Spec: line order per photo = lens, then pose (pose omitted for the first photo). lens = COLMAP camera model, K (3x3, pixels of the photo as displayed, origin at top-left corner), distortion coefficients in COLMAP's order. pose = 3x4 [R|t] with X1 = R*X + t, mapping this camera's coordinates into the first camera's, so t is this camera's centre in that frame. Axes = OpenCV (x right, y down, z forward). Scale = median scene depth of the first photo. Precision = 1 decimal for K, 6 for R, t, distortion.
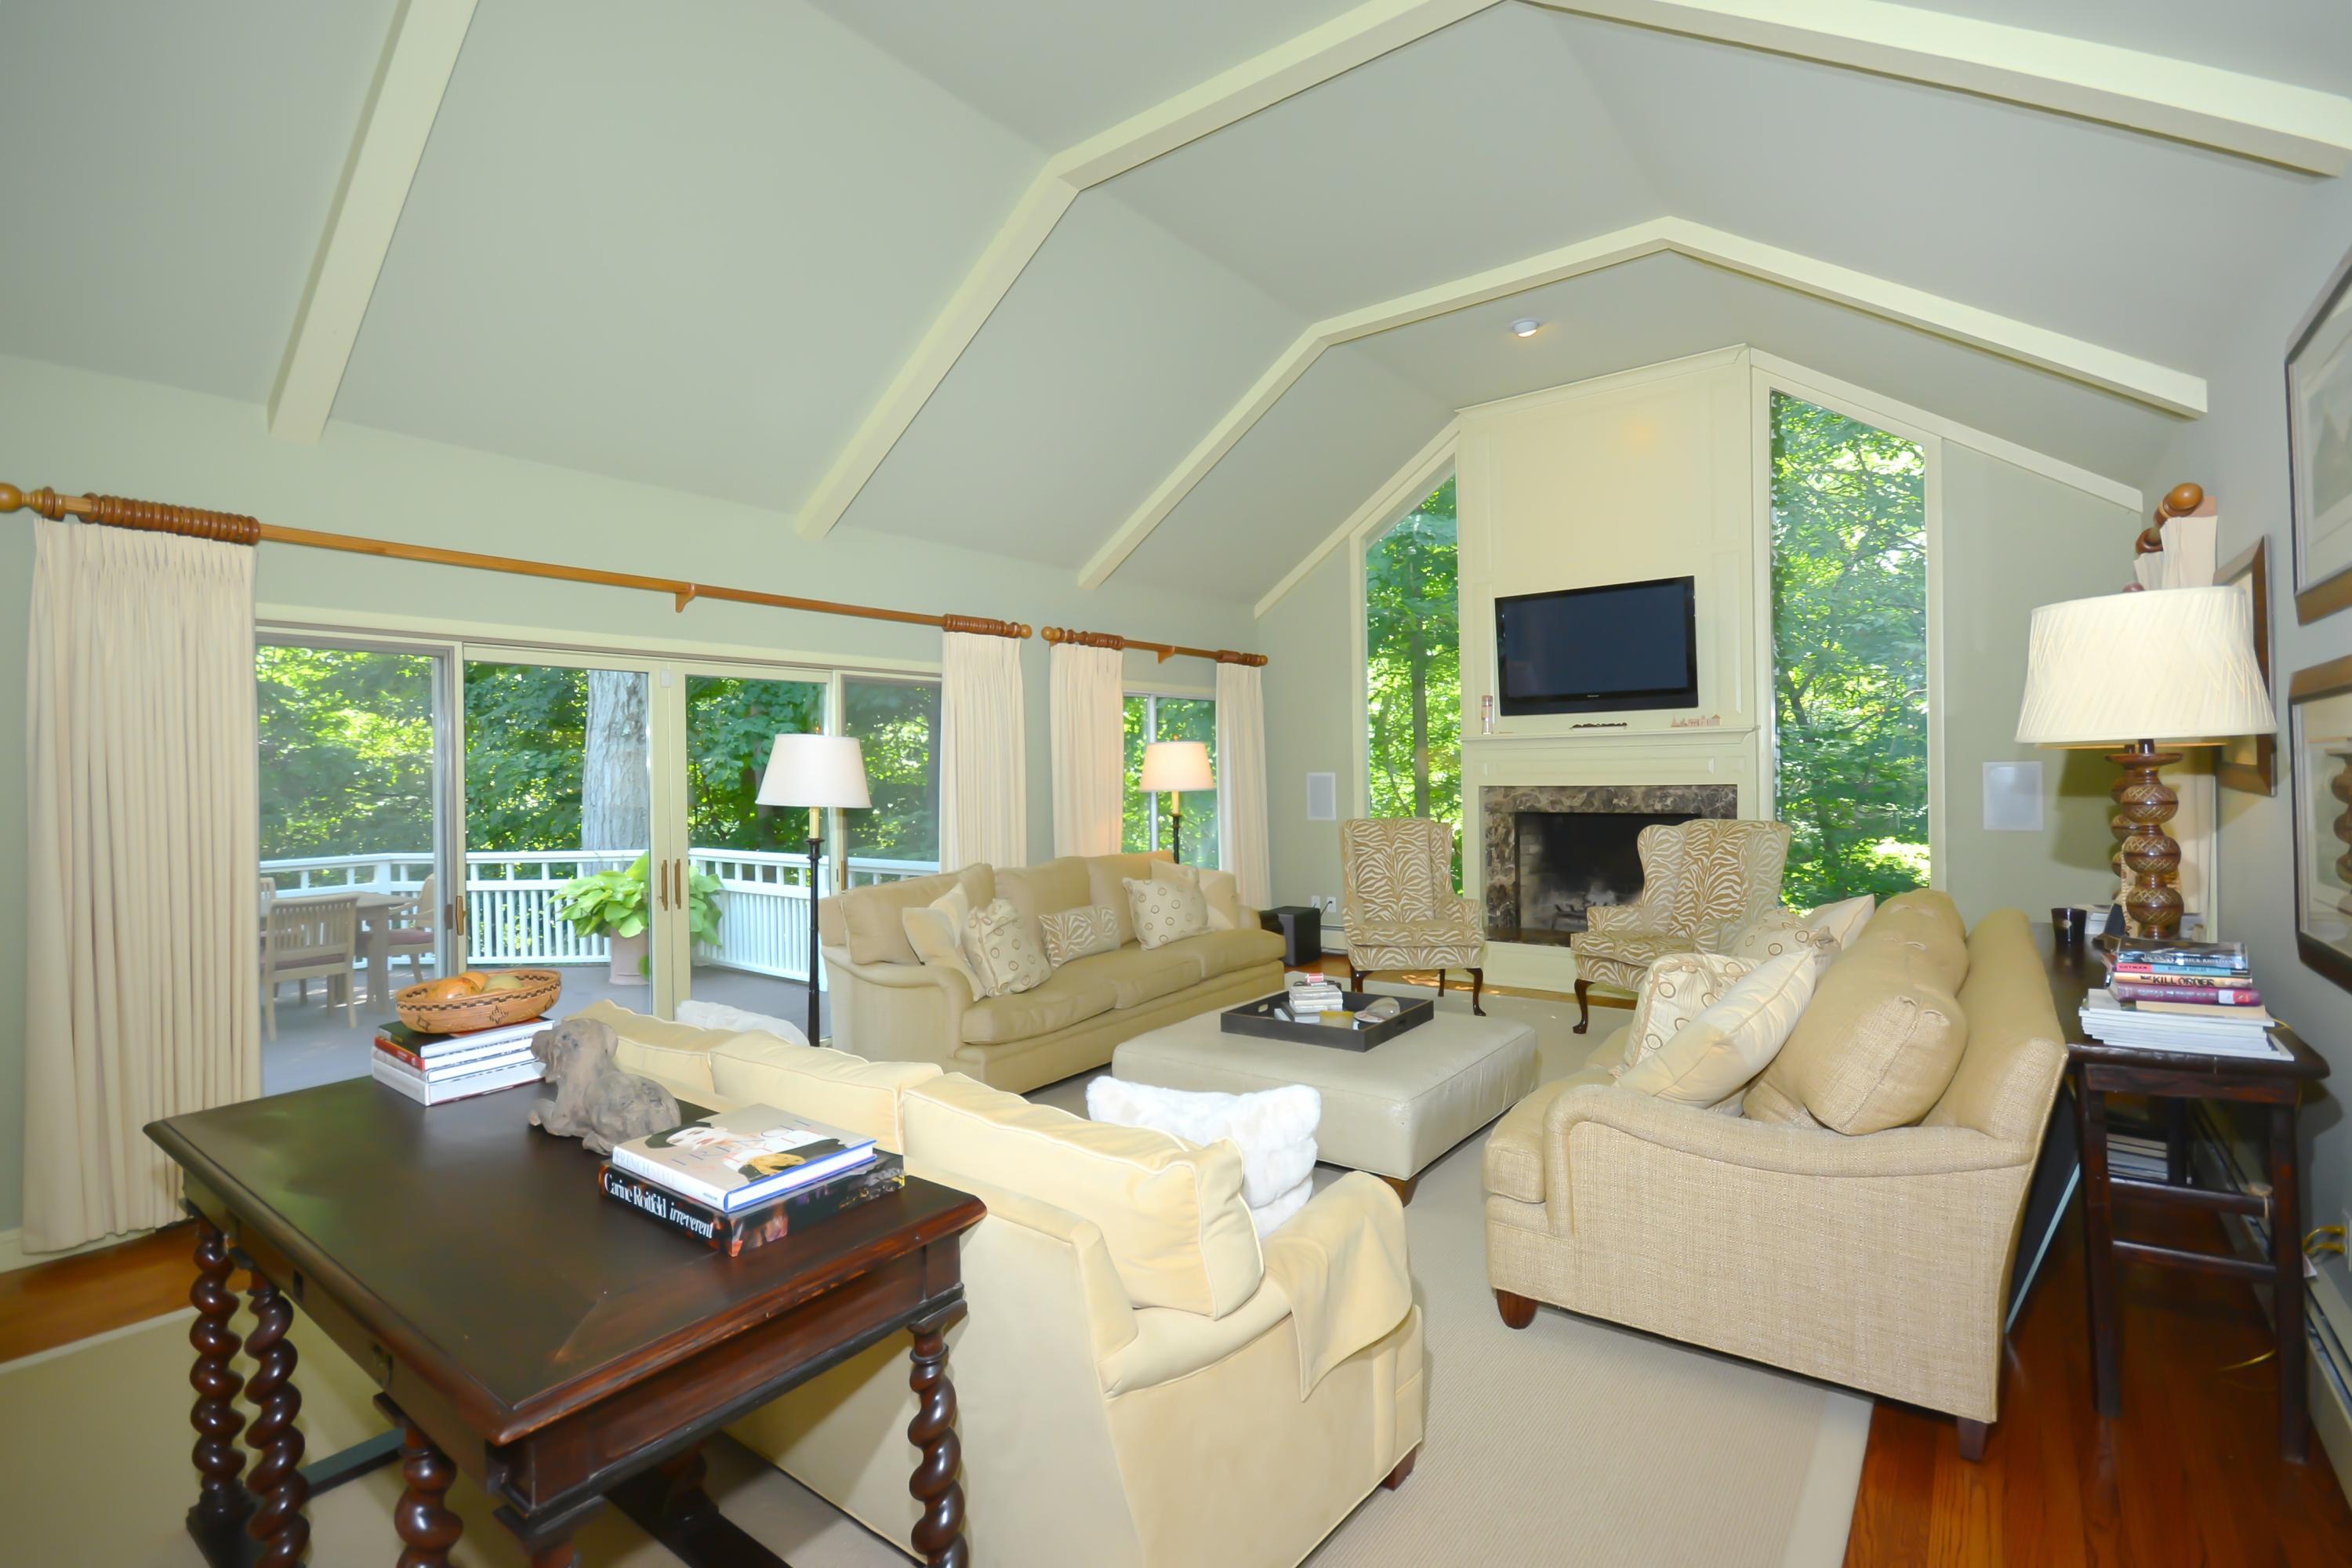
lens RADIAL K [[1125.7, 0, 1176.0], [0, 1125.7, 784.0], [0, 0, 1]] dist [-0.002918, -0.000278]
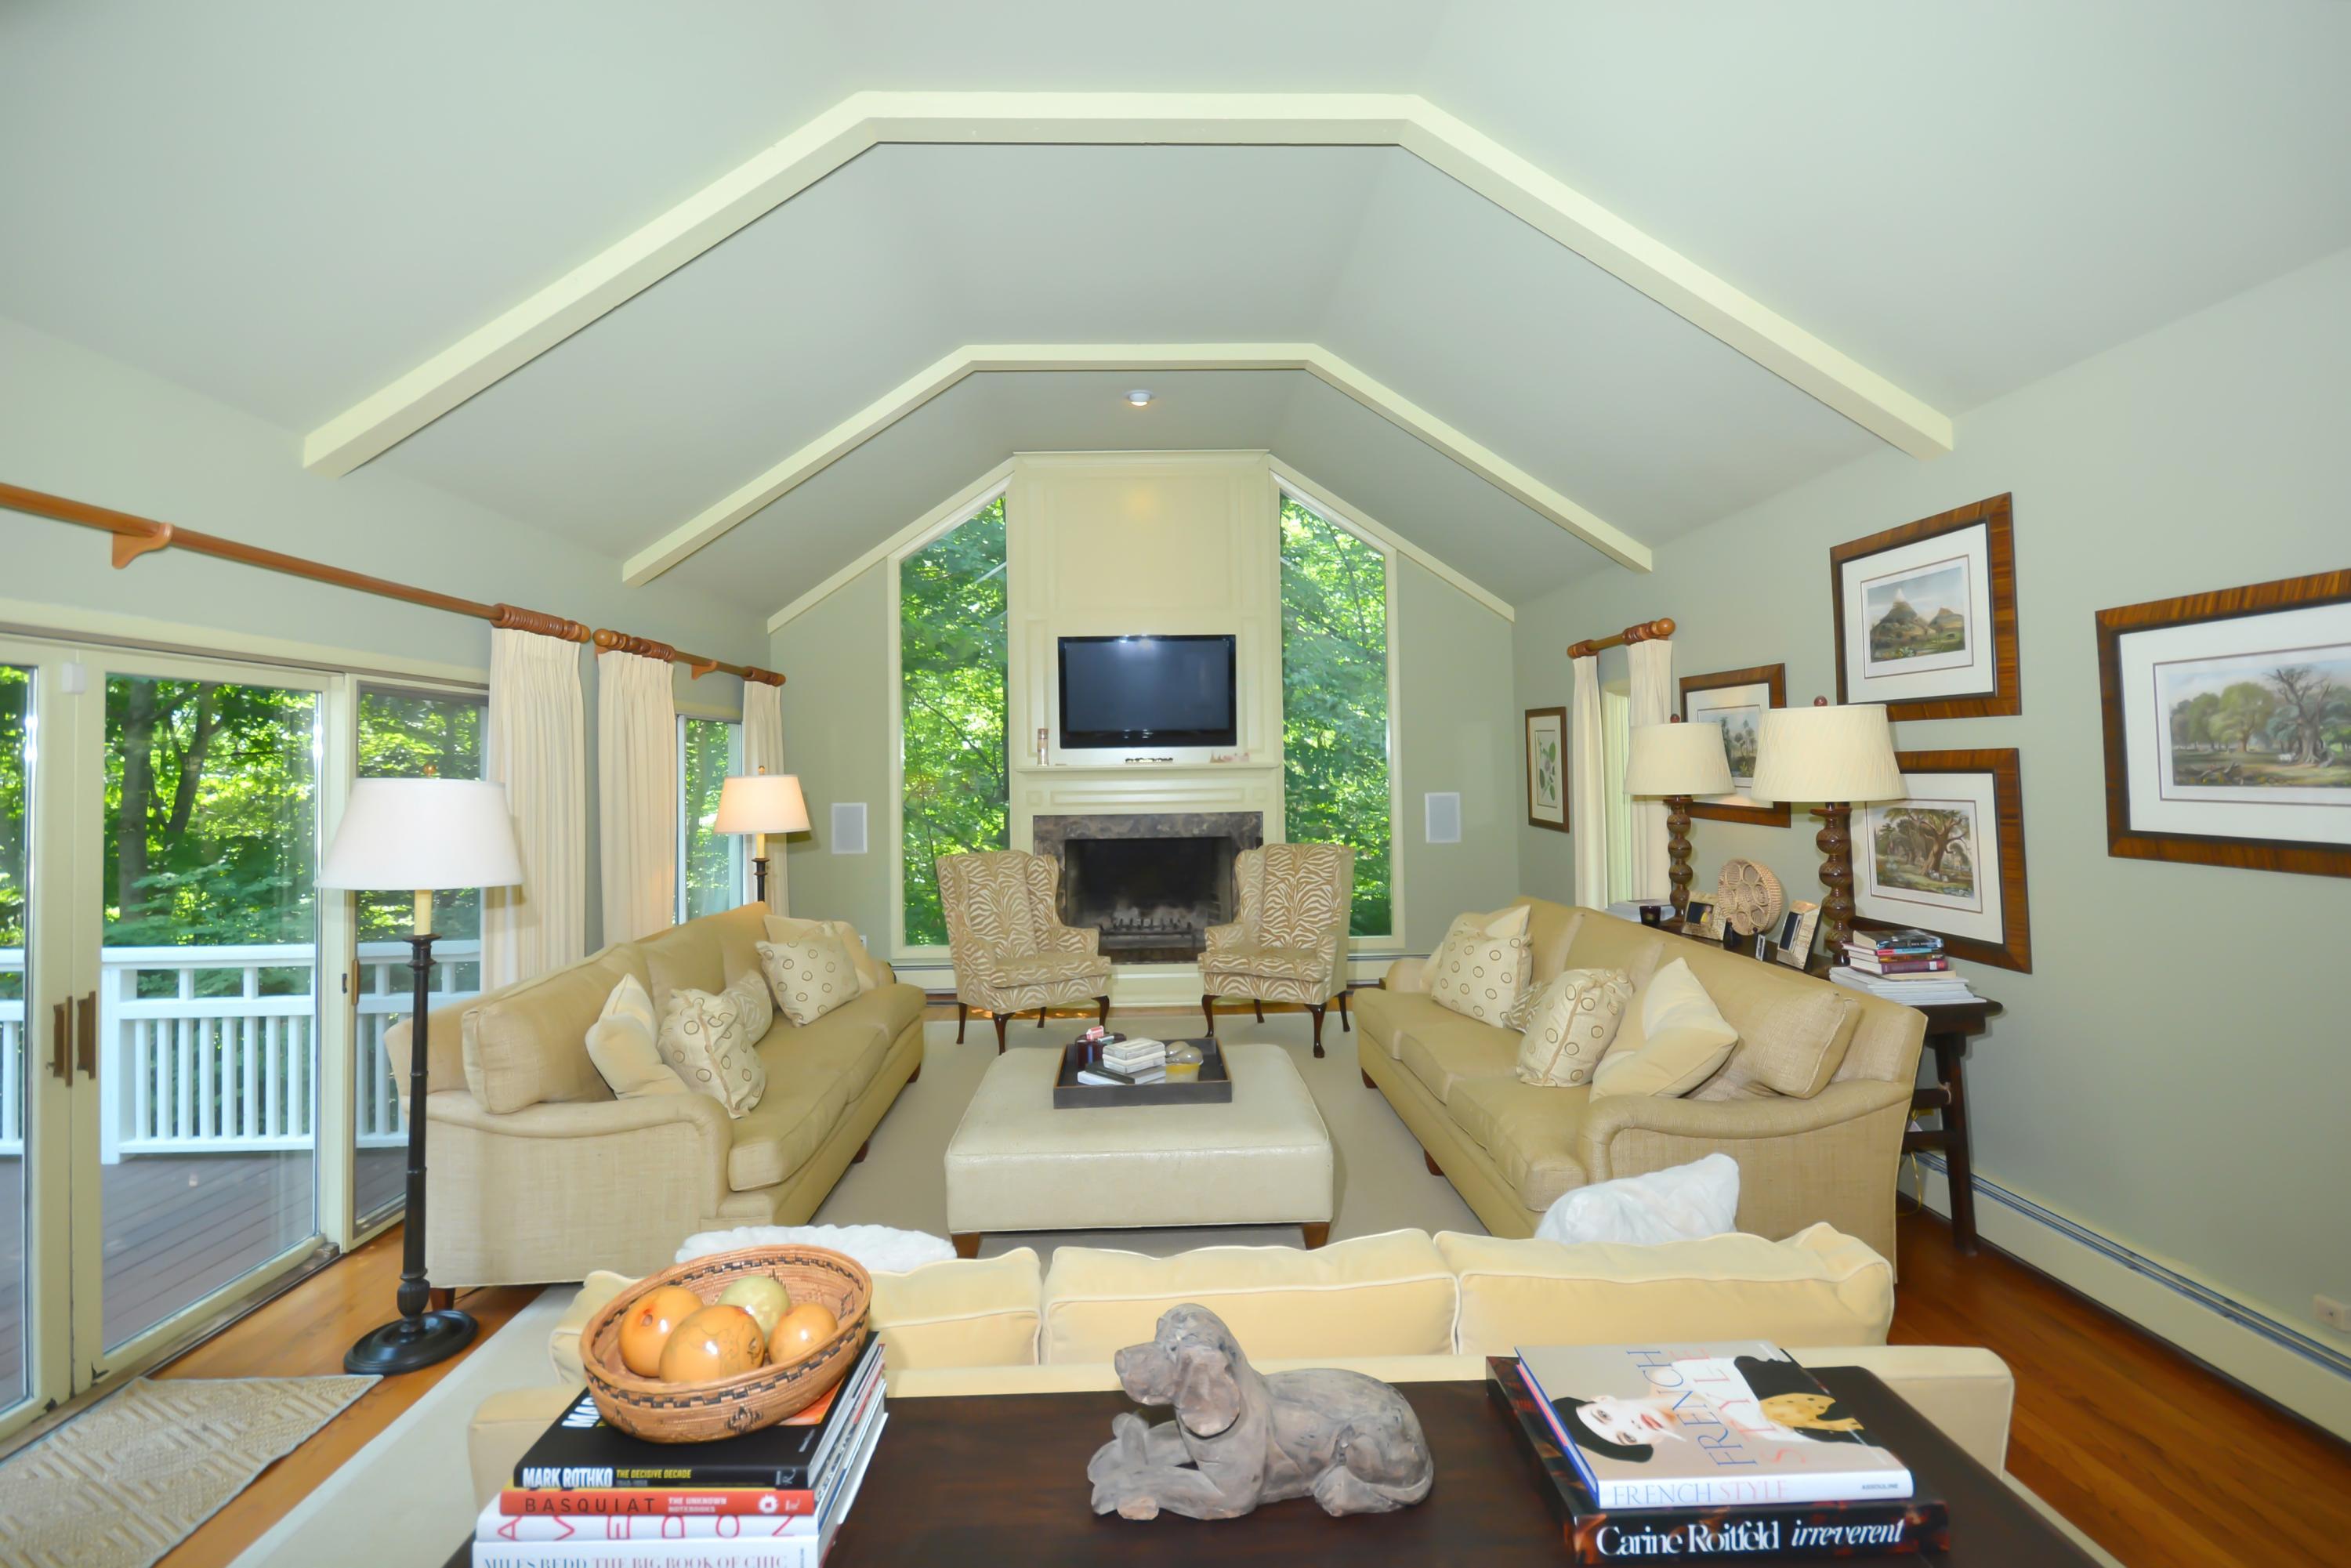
lens RADIAL K [[1074.5, 0, 1176.4], [0, 1074.5, 737.6], [0, 0, 1]] dist [-0.003120, -0.000191]
pose [[0.765995, 0.021747, 0.642478, -0.309194], [0.010365, 0.998880, -0.046169, -0.026349], [-0.642763, 0.042024, 0.764912, 0.181542]]
